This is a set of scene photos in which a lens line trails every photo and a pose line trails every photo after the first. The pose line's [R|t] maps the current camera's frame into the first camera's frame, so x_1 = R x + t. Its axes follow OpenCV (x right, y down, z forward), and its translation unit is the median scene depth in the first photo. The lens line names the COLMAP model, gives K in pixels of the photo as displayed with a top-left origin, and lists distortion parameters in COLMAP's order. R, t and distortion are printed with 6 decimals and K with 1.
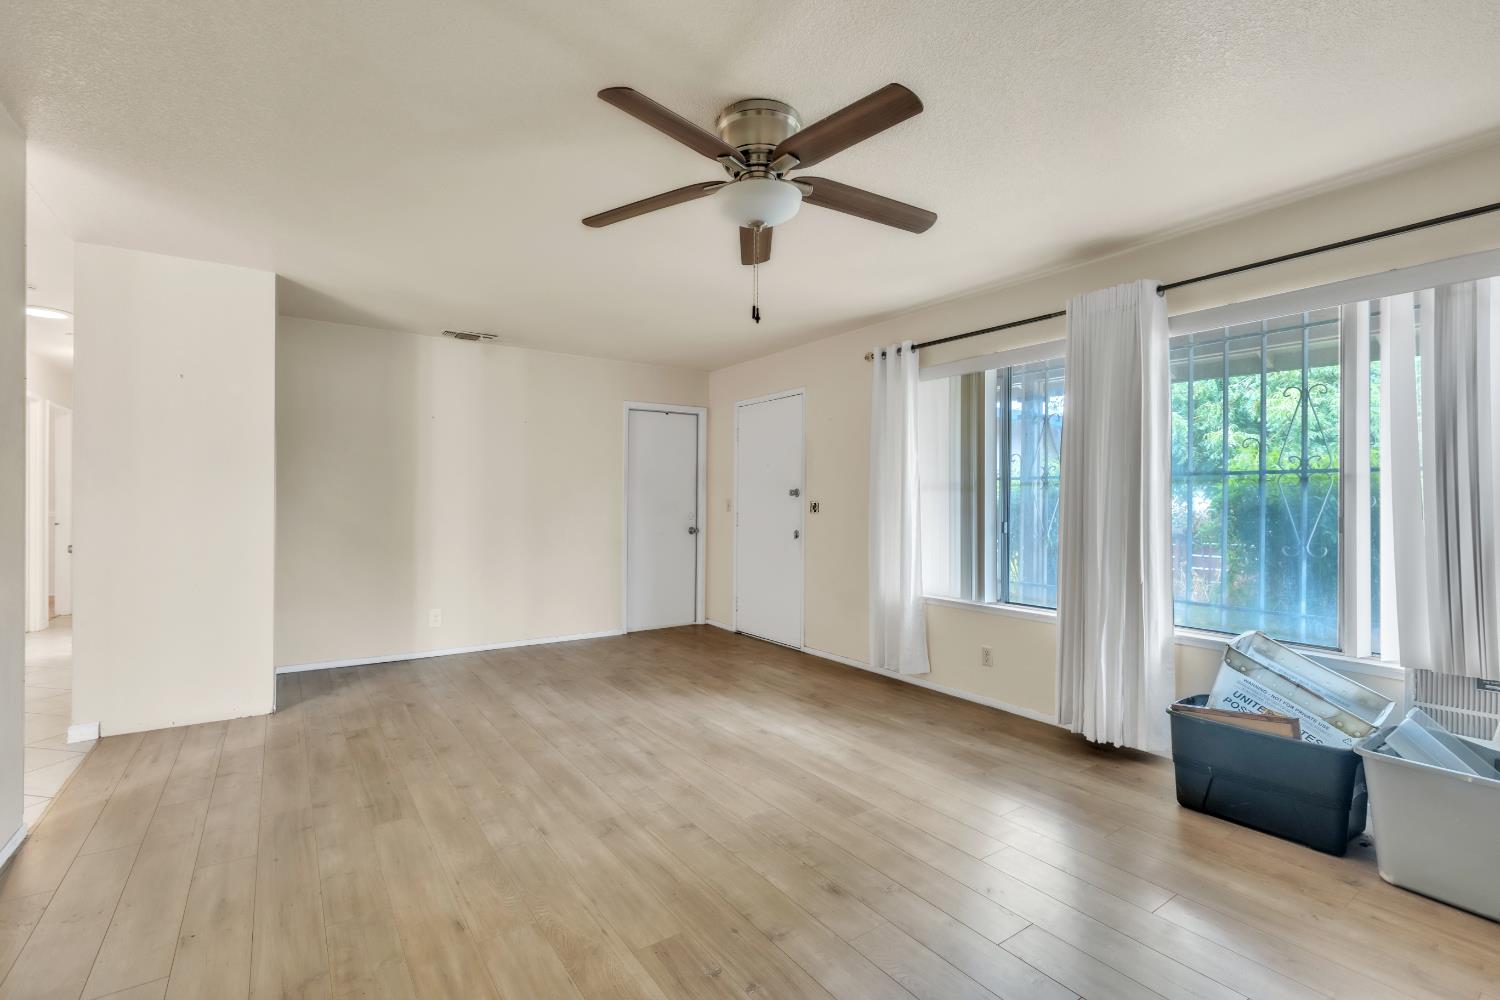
lens RADIAL K [[674.8, 0, 746.8], [0, 674.8, 502.9], [0, 0, 1]] dist [-0.002189, -0.000434]
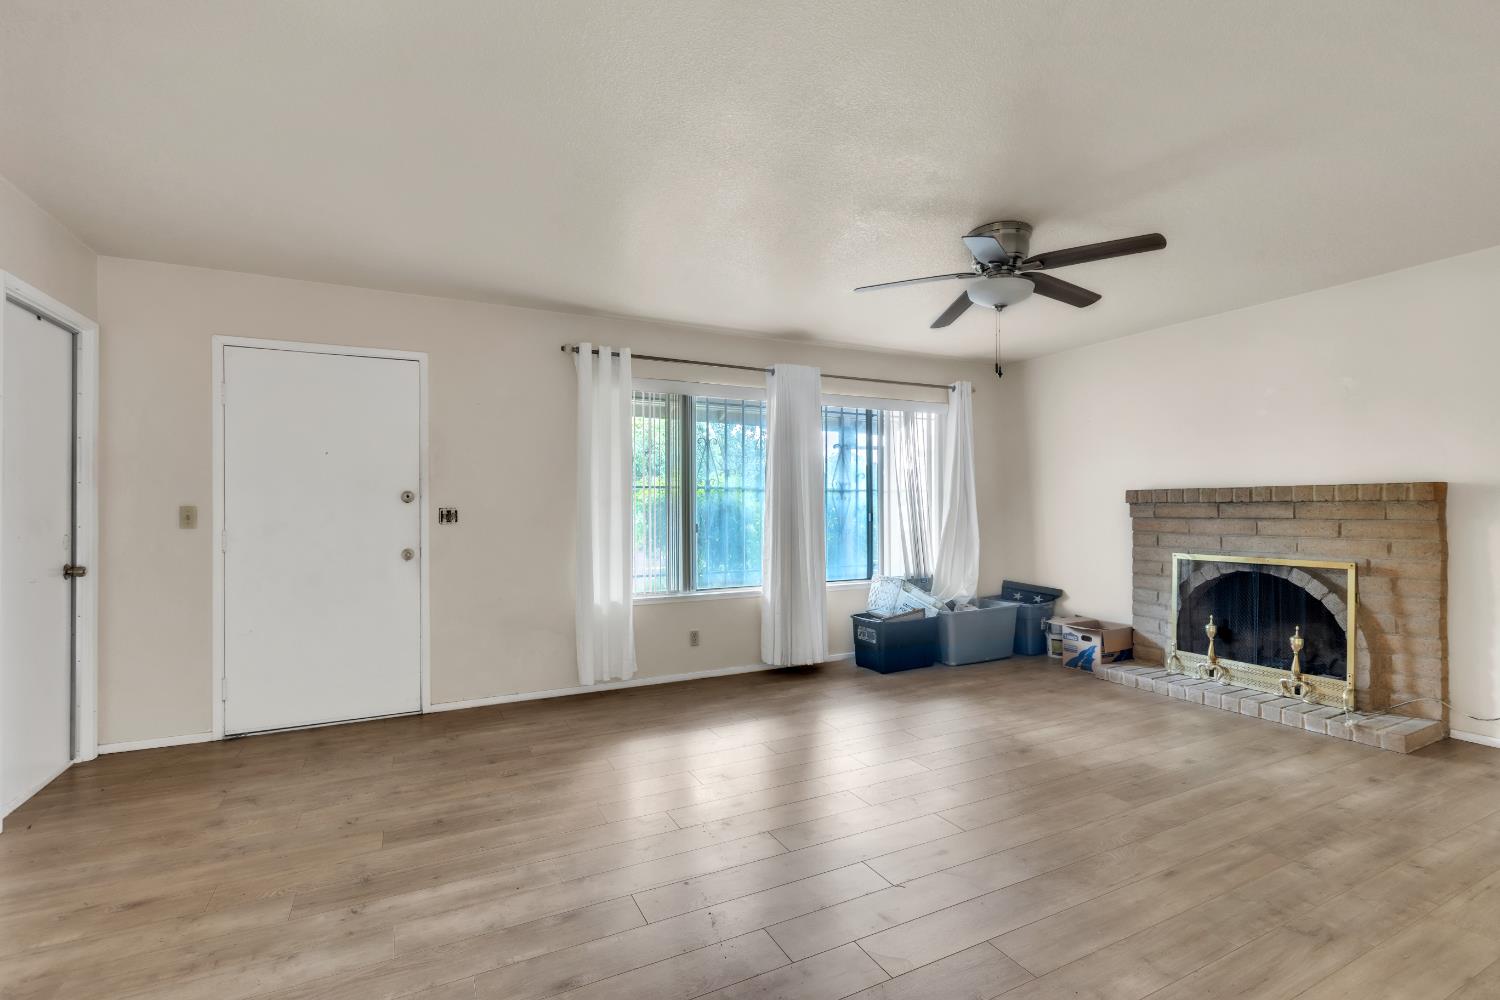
lens RADIAL K [[674.8, 0, 746.8], [0, 674.8, 502.9], [0, 0, 1]] dist [-0.002189, -0.000434]
pose [[0.138856, -0.000113, 0.990313, -0.957346], [0.007421, 0.999972, -0.000927, -0.008004], [-0.990285, 0.007477, 0.138853, 0.888862]]
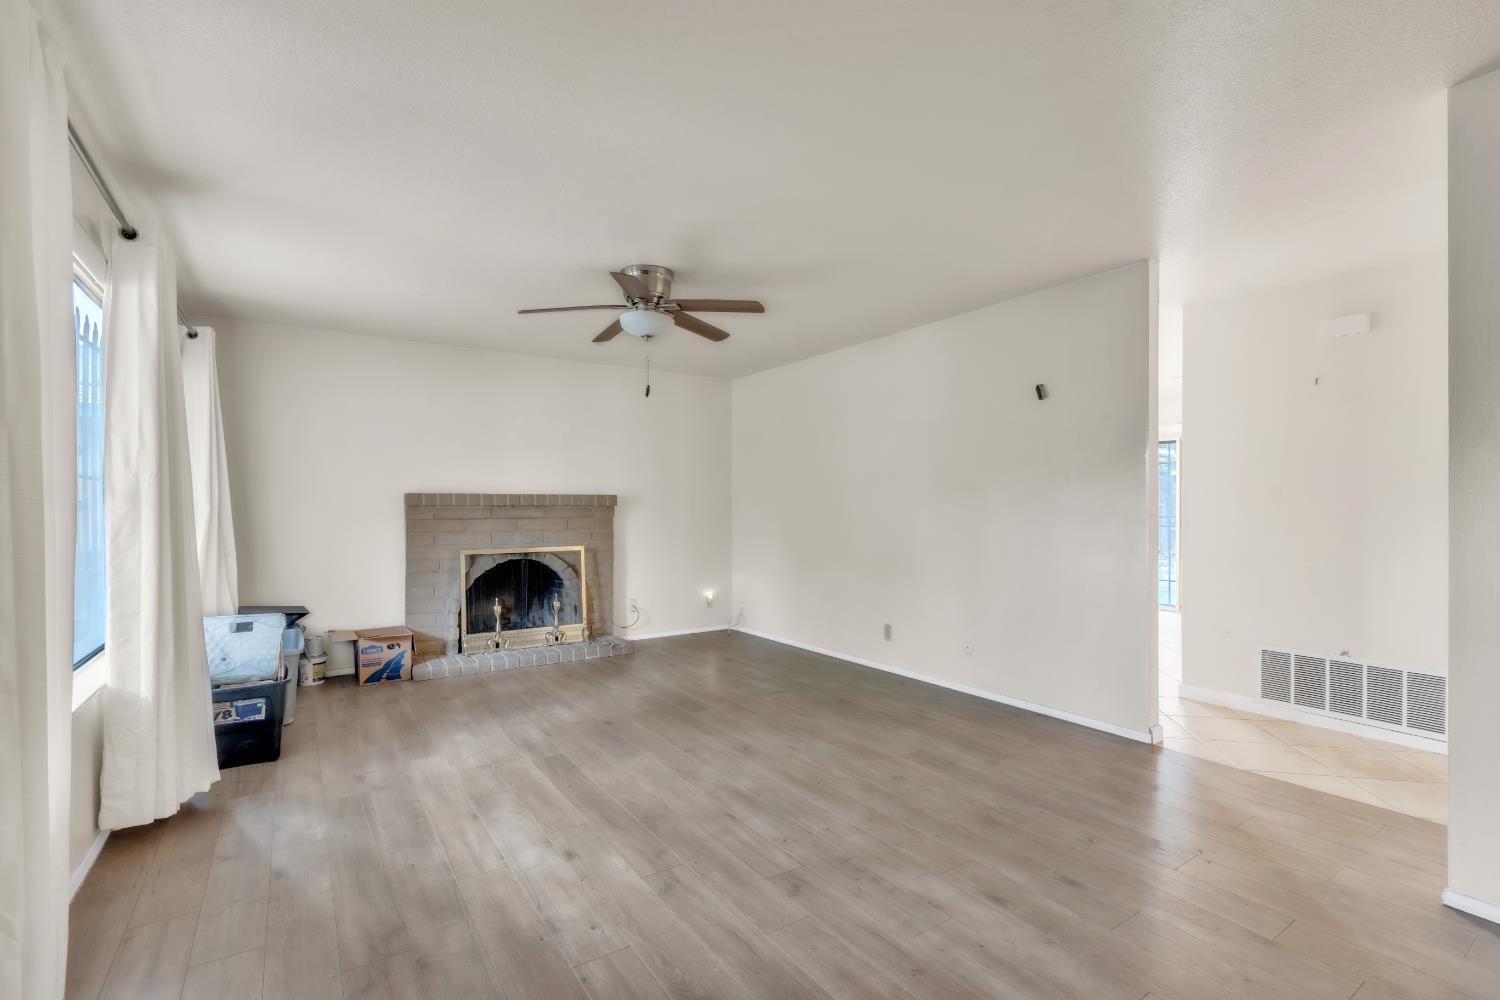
lens RADIAL K [[674.8, 0, 746.8], [0, 674.8, 502.9], [0, 0, 1]] dist [-0.002189, -0.000434]
pose [[-0.999831, -0.004944, 0.017727, -0.168657], [-0.005044, 0.999971, -0.005632, -0.004294], [-0.017699, -0.005720, -0.999827, 1.755817]]
